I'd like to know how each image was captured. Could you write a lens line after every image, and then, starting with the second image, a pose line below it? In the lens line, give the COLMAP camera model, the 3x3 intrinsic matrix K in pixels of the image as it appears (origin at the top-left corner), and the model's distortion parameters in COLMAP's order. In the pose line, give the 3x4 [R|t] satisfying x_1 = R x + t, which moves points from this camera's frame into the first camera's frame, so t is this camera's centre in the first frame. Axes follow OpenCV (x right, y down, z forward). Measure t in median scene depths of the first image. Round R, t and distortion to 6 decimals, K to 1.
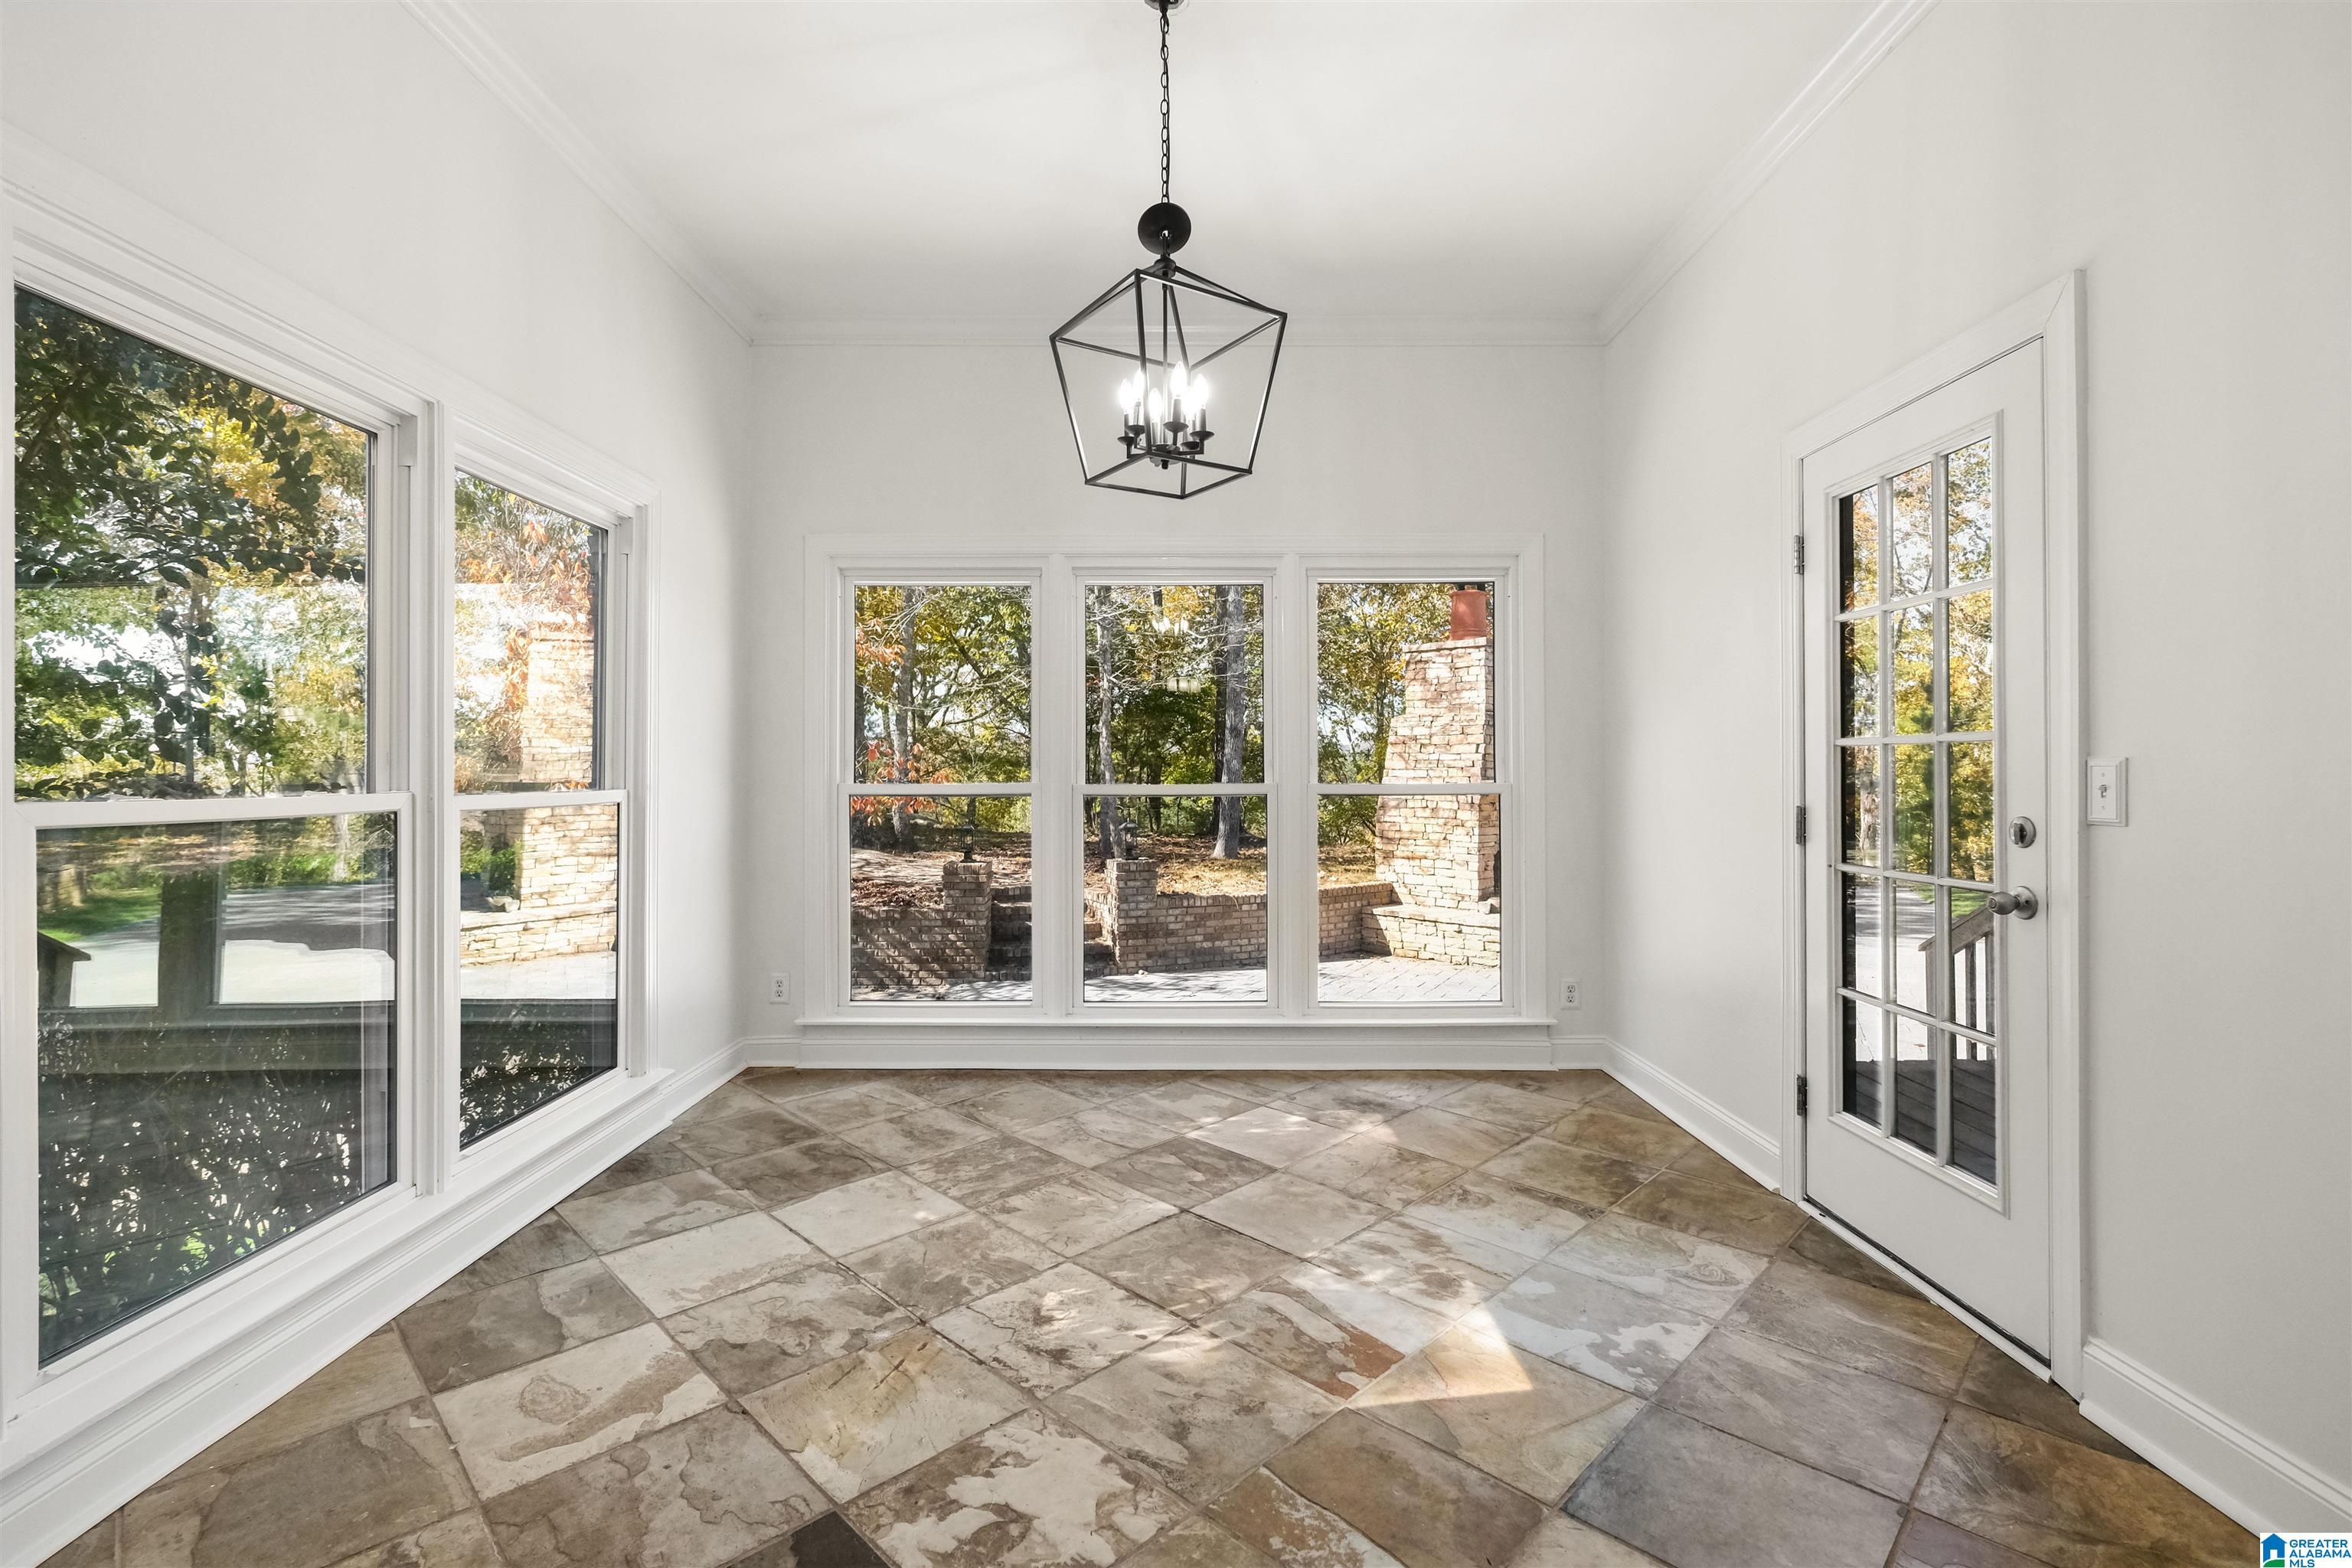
lens RADIAL K [[1031.6, 0, 1167.2], [0, 1031.6, 773.6], [0, 0, 1]] dist [-0.000314, -0.000188]
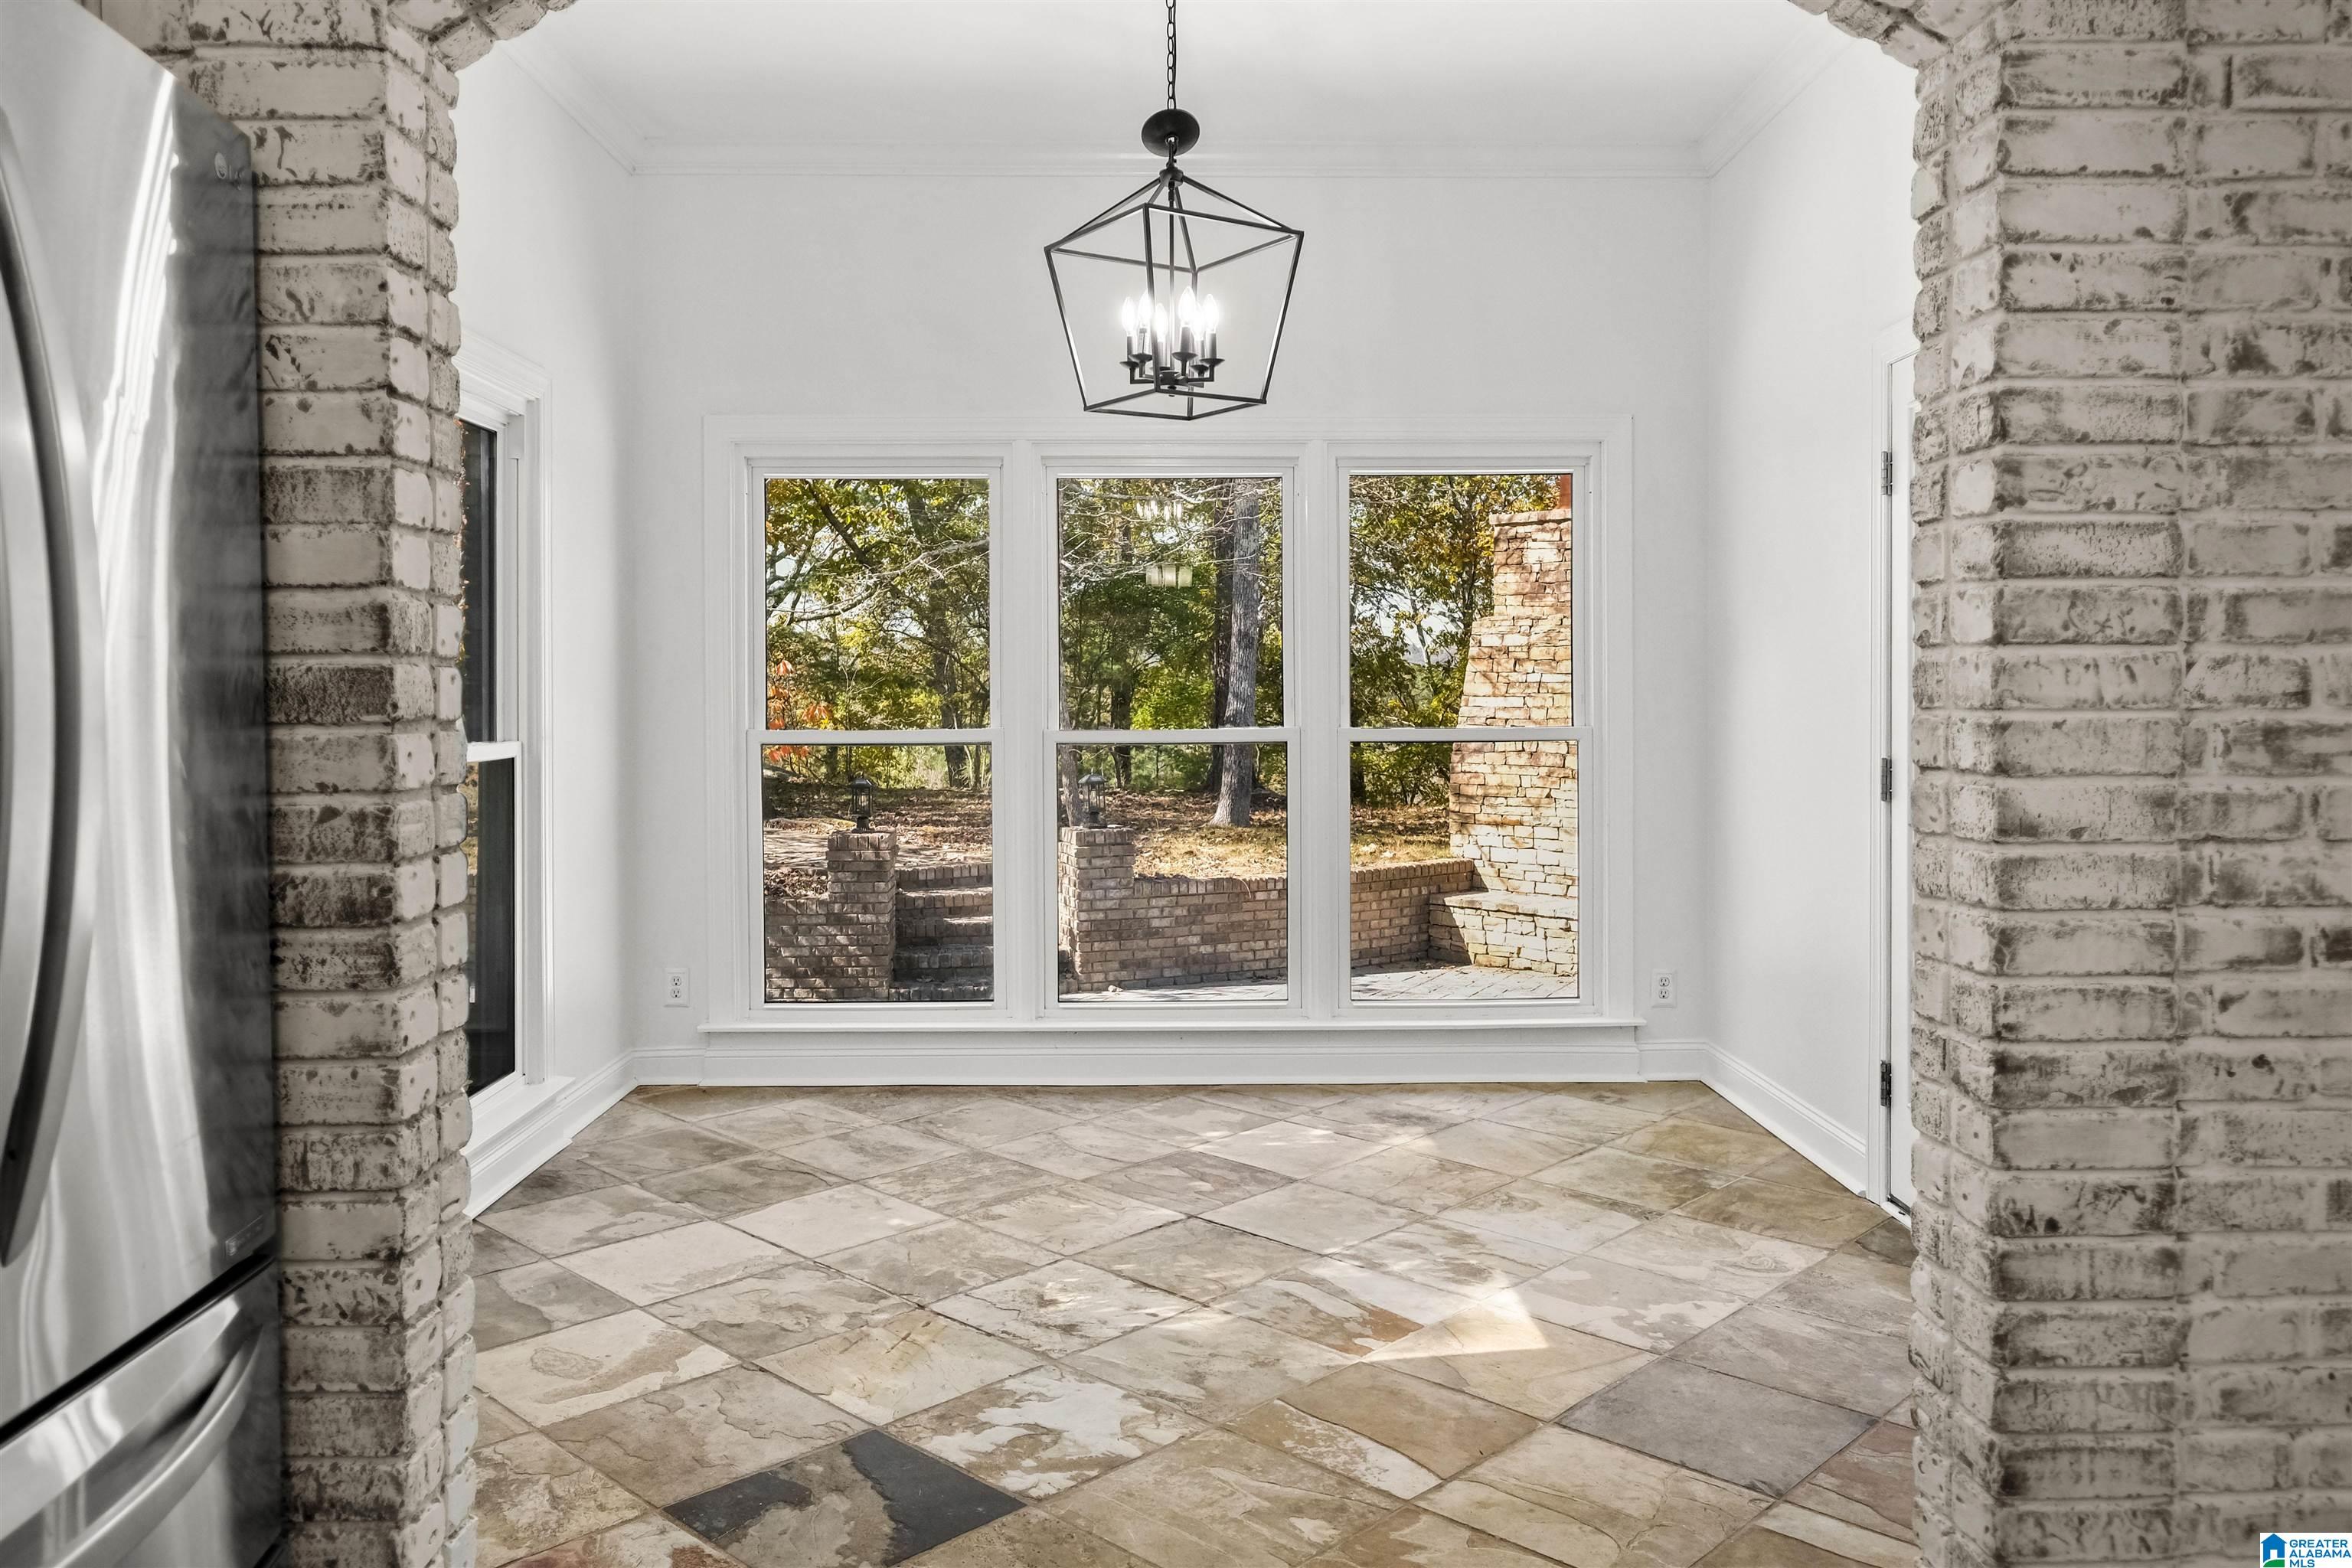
lens RADIAL K [[1697.2, 0, 1173.4], [0, 1697.2, 716.2], [0, 0, 1]] dist [0.035161, 0.001550]
pose [[0.999708, -0.002673, 0.024004, -0.031767], [0.002312, 0.999884, 0.015043, -0.027014], [-0.024042, -0.014983, 0.999599, -0.438422]]
